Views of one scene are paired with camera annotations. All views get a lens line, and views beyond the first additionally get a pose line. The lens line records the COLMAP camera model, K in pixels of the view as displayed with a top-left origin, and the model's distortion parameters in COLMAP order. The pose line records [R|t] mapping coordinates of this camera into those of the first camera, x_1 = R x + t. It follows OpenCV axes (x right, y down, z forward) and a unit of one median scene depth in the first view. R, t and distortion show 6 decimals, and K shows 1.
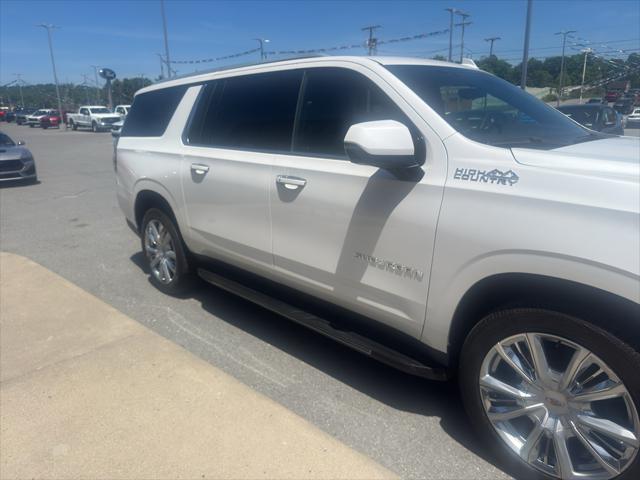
lens RADIAL K [[450.7, 0, 326.8], [0, 450.7, 234.7], [0, 0, 1]] dist [0.049194, -0.067956]
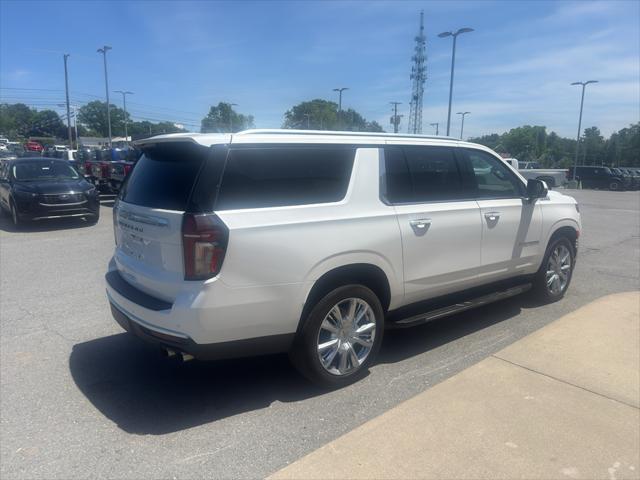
lens RADIAL K [[450.7, 0, 318.2], [0, 450.7, 245.9], [0, 0, 1]] dist [0.049194, -0.067956]
pose [[0.119323, -0.159328, 0.979988, -1.362610], [0.238432, 0.962754, 0.127495, -0.283345], [-0.963801, 0.218448, 0.152867, 1.042441]]
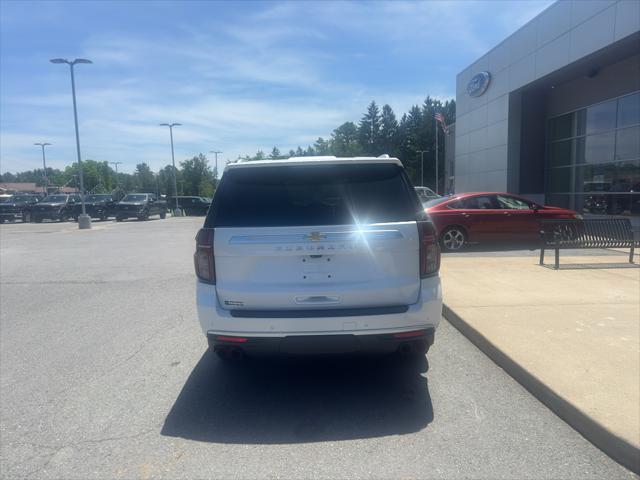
lens RADIAL K [[450.7, 0, 312.6], [0, 450.7, 245.0], [0, 0, 1]] dist [0.049194, -0.067956]
pose [[-0.699349, -0.045699, 0.713318, -1.119331], [0.214451, 0.938565, 0.270382, -0.548102], [-0.681852, 0.342063, -0.646584, 2.144431]]
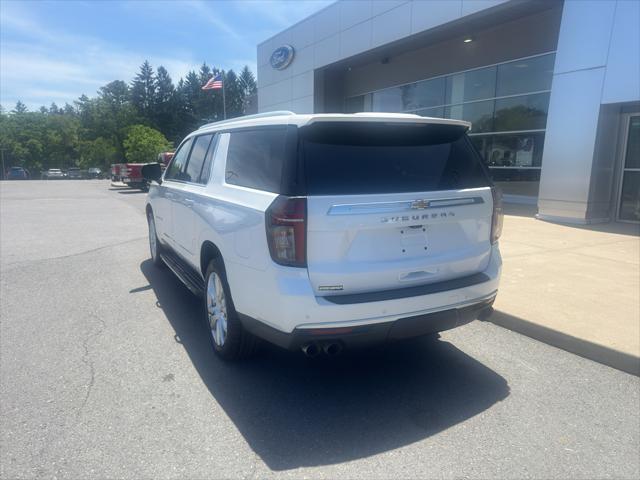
lens RADIAL K [[450.7, 0, 314.0], [0, 450.7, 237.9], [0, 0, 1]] dist [0.049194, -0.067956]
pose [[-0.953654, -0.034445, 0.298928, -0.545272], [0.090171, 0.915061, 0.393107, -0.596811], [-0.287078, 0.401842, -0.869545, 2.326395]]
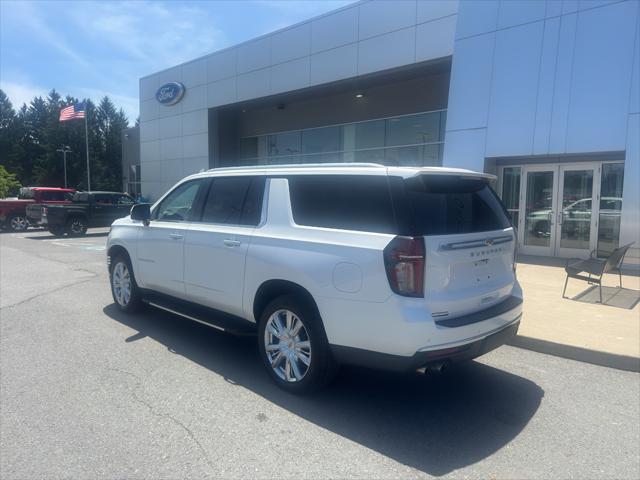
lens RADIAL K [[450.7, 0, 326.4], [0, 450.7, 235.6], [0, 0, 1]] dist [0.049194, -0.067956]
pose [[-0.999873, 0.004582, -0.015296, -0.108225], [-0.000673, 0.945000, 0.327071, -0.658426], [0.015954, 0.327040, -0.944876, 2.485097]]
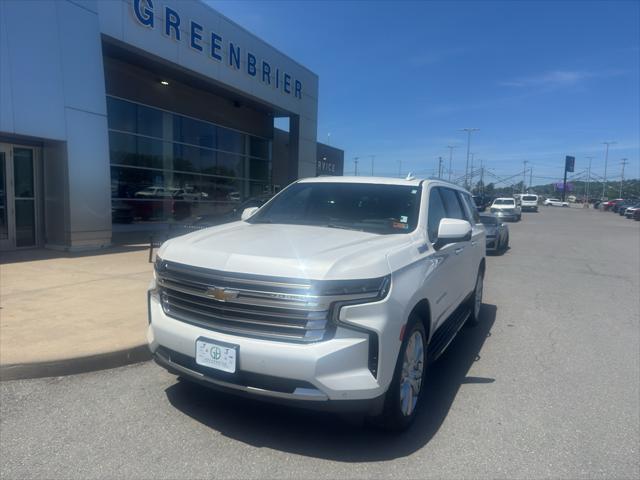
lens RADIAL K [[450.7, 0, 320.0], [0, 450.7, 241.7], [0, 0, 1]] dist [0.049194, -0.067956]
pose [[0.315406, 0.116099, -0.941828, 1.433749], [-0.281822, 0.959170, 0.023858, -0.137103], [0.906143, 0.257903, 0.335247, 0.337027]]
